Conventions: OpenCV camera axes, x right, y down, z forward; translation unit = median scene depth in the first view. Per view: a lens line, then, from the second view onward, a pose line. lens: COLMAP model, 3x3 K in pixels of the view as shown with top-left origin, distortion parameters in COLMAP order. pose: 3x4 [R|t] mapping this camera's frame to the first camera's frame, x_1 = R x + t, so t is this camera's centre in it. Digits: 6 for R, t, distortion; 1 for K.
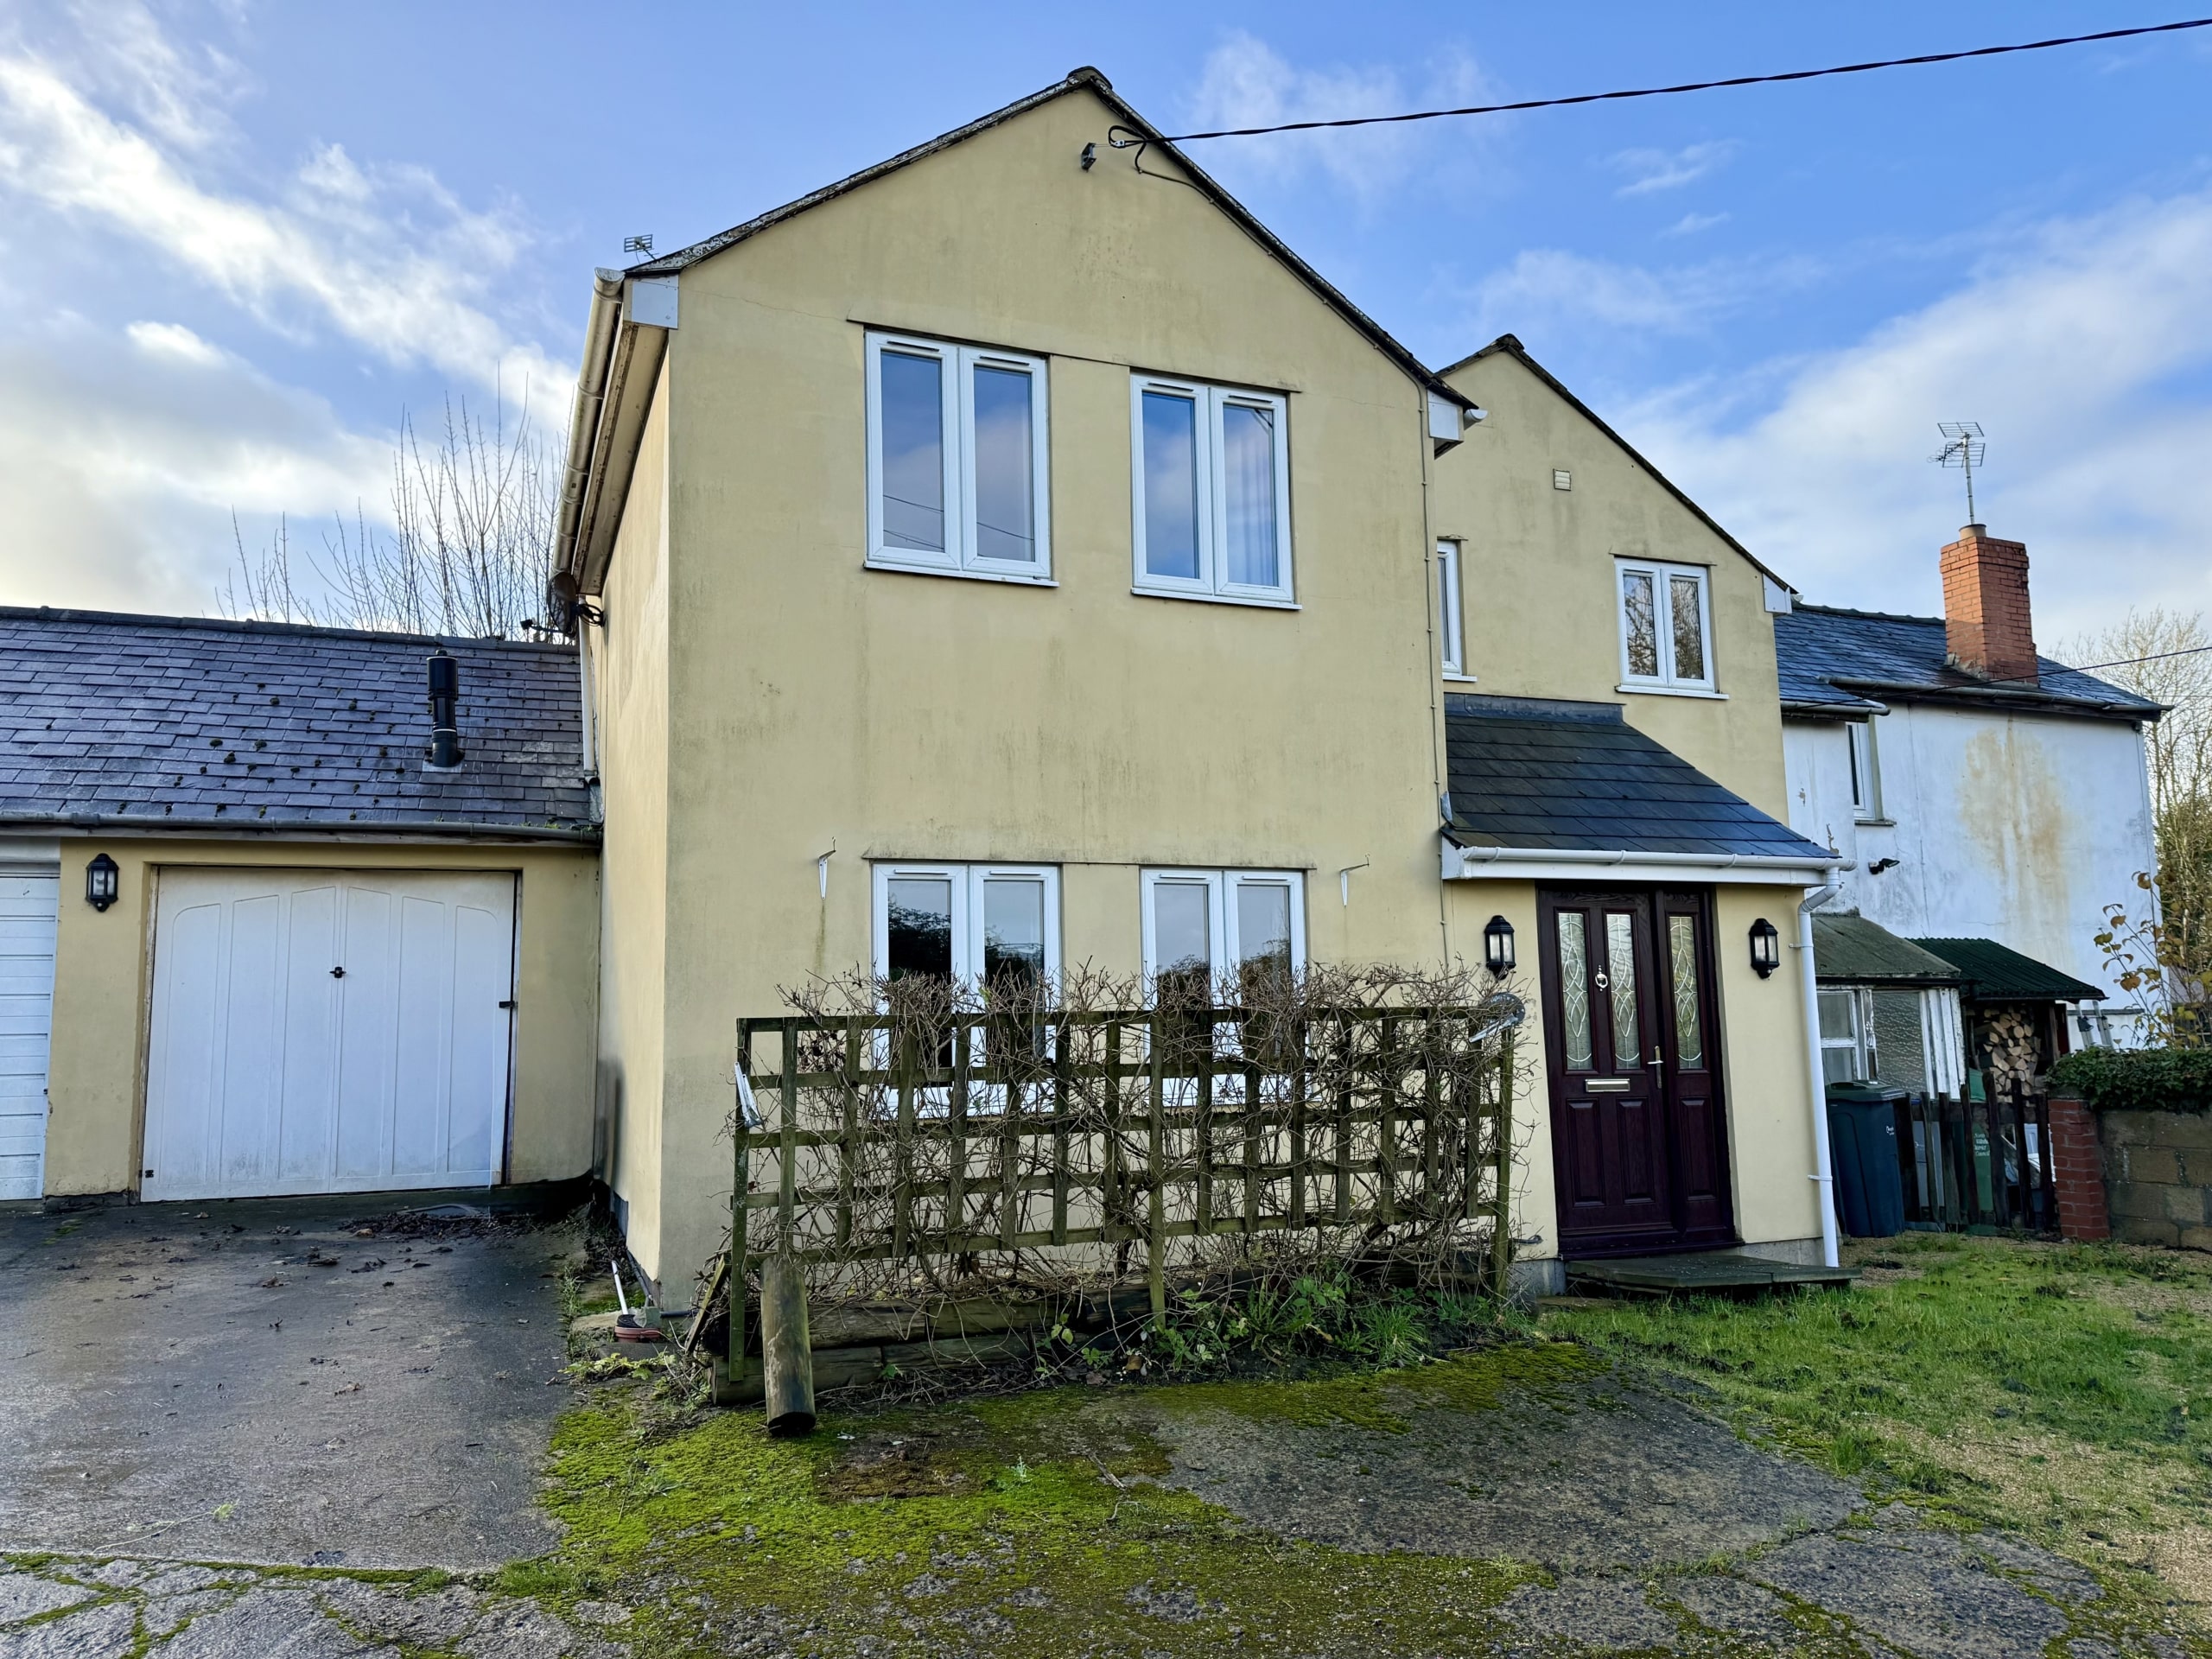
lens RADIAL K [[1540.3, 0, 1103.4], [0, 1540.3, 830.6], [0, 0, 1]] dist [0.092912, -0.006427]
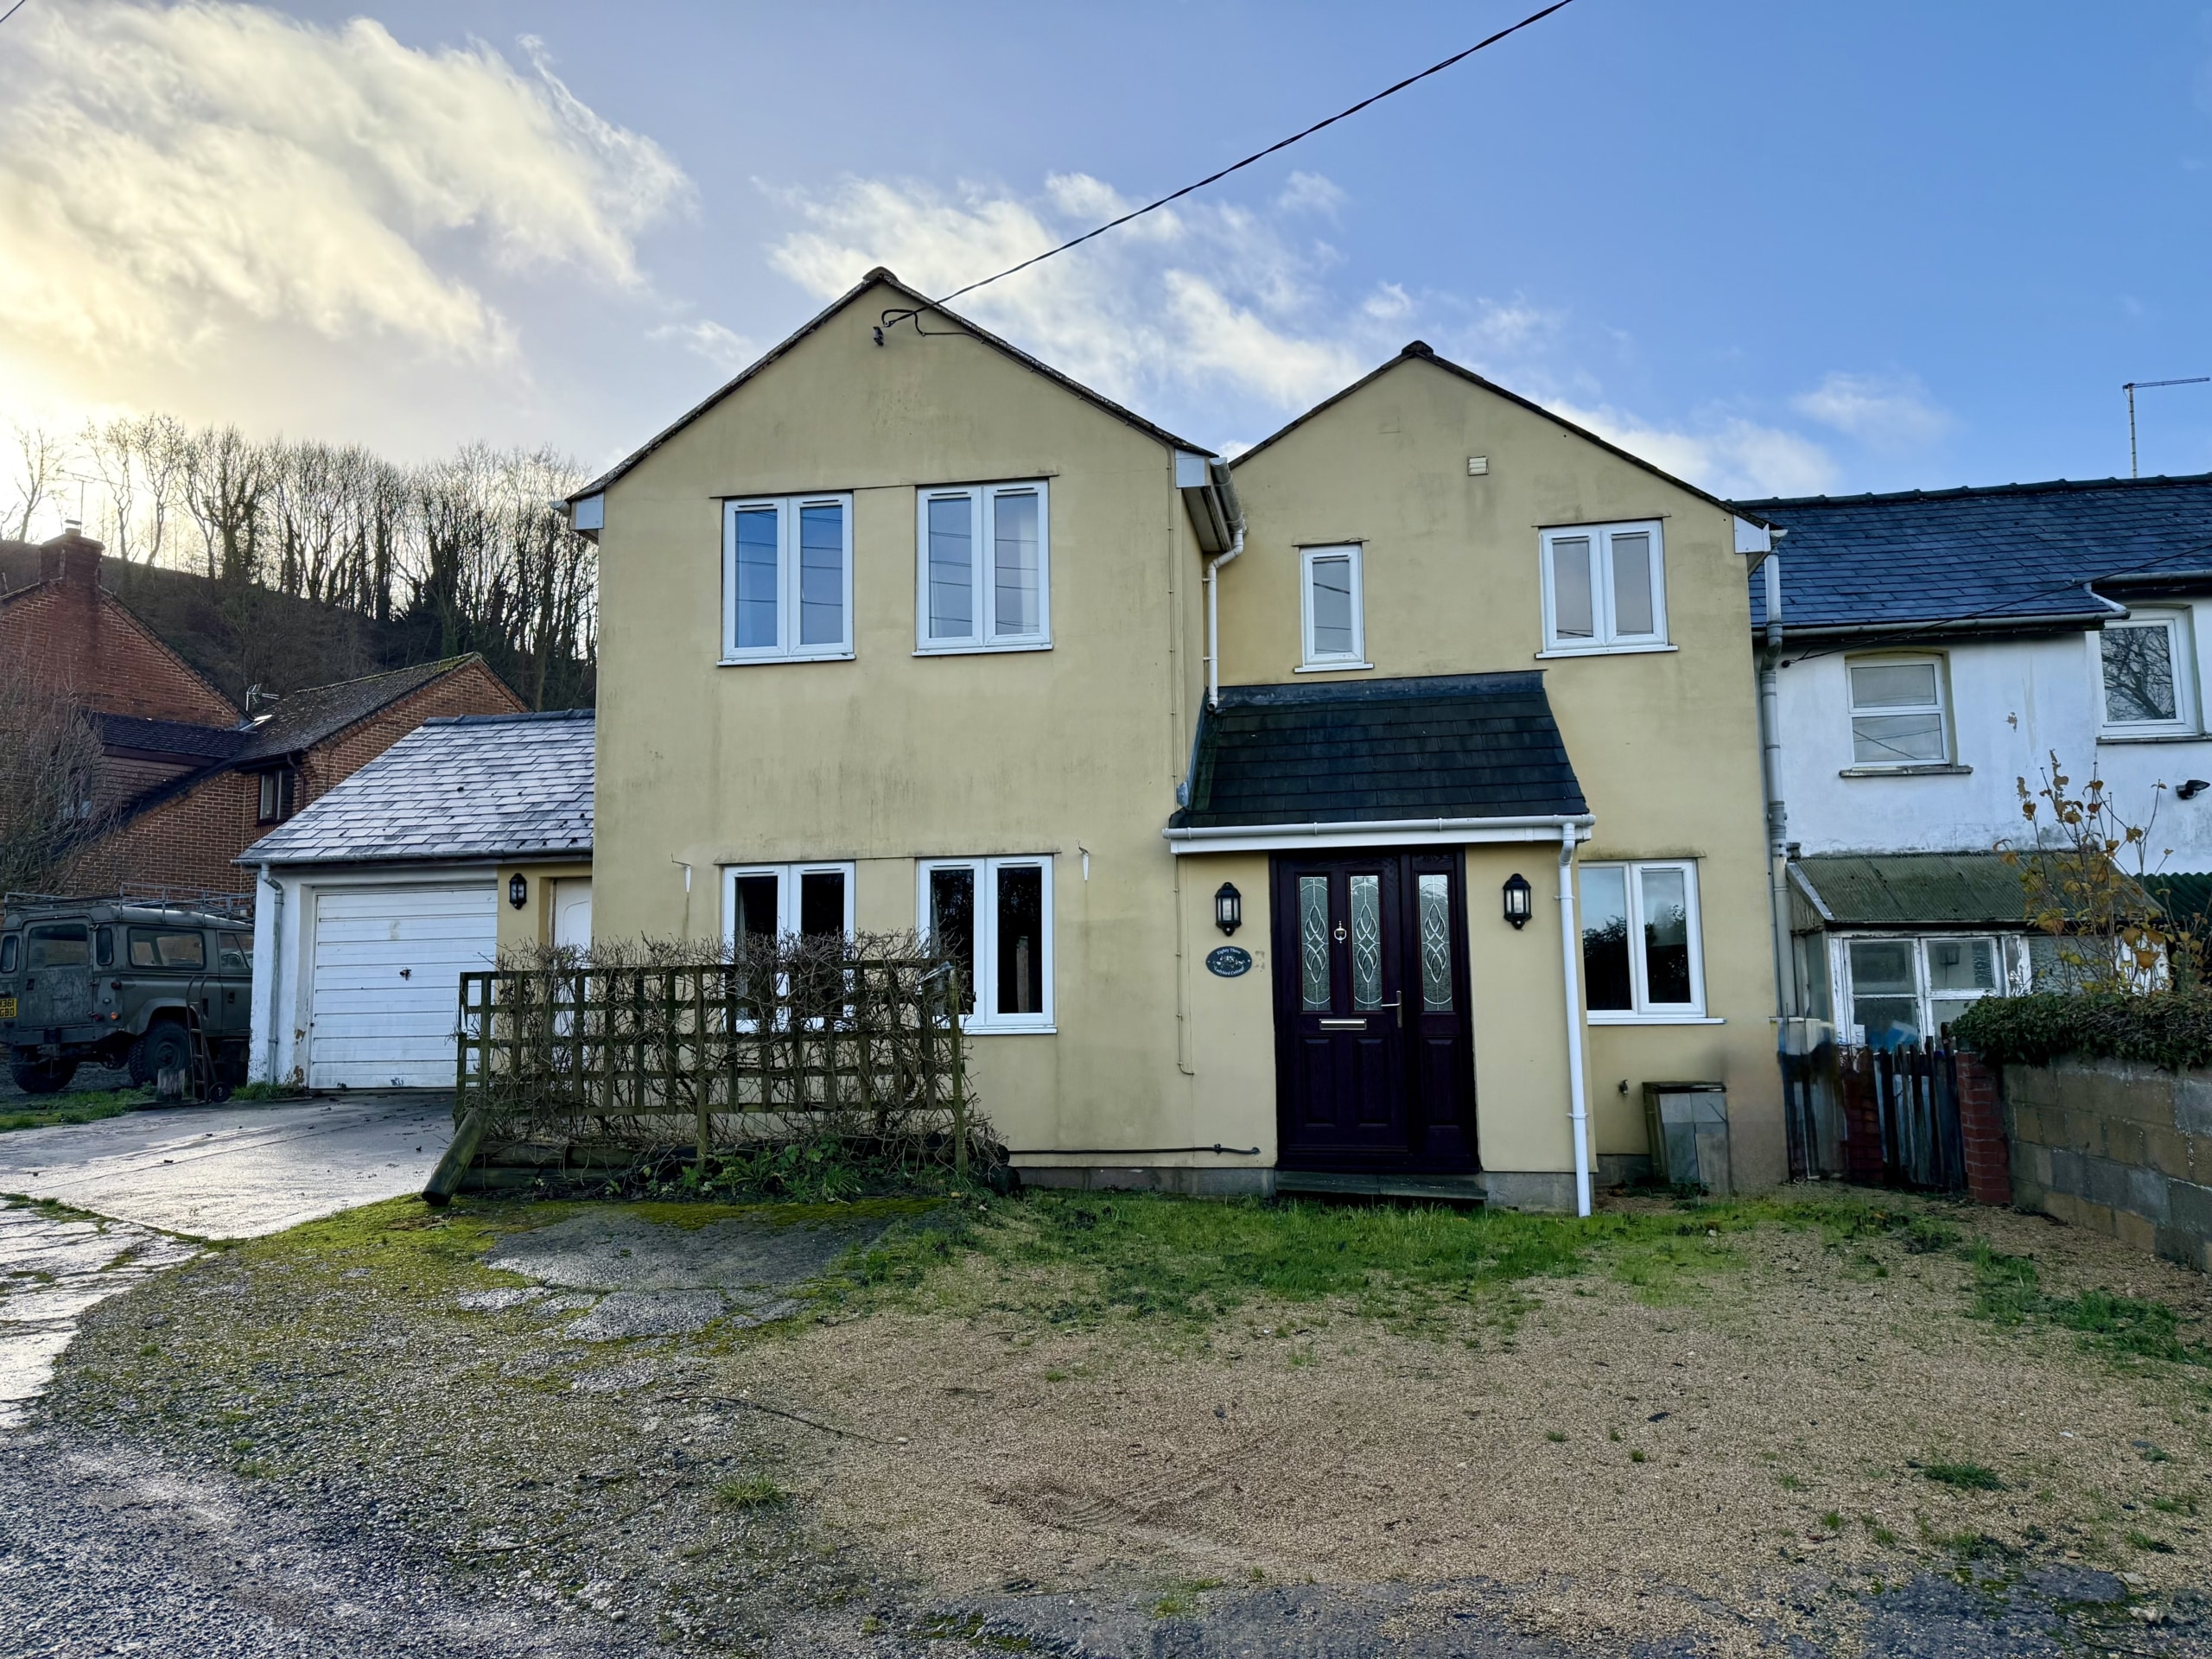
lens RADIAL K [[1540.3, 0, 1114.6], [0, 1540.3, 825.6], [0, 0, 1]] dist [0.092912, -0.006427]
pose [[0.855328, -0.055338, -0.515122, 0.800007], [0.066574, 0.997776, 0.003354, 0.001139], [0.513791, -0.037162, 0.857110, -0.063781]]
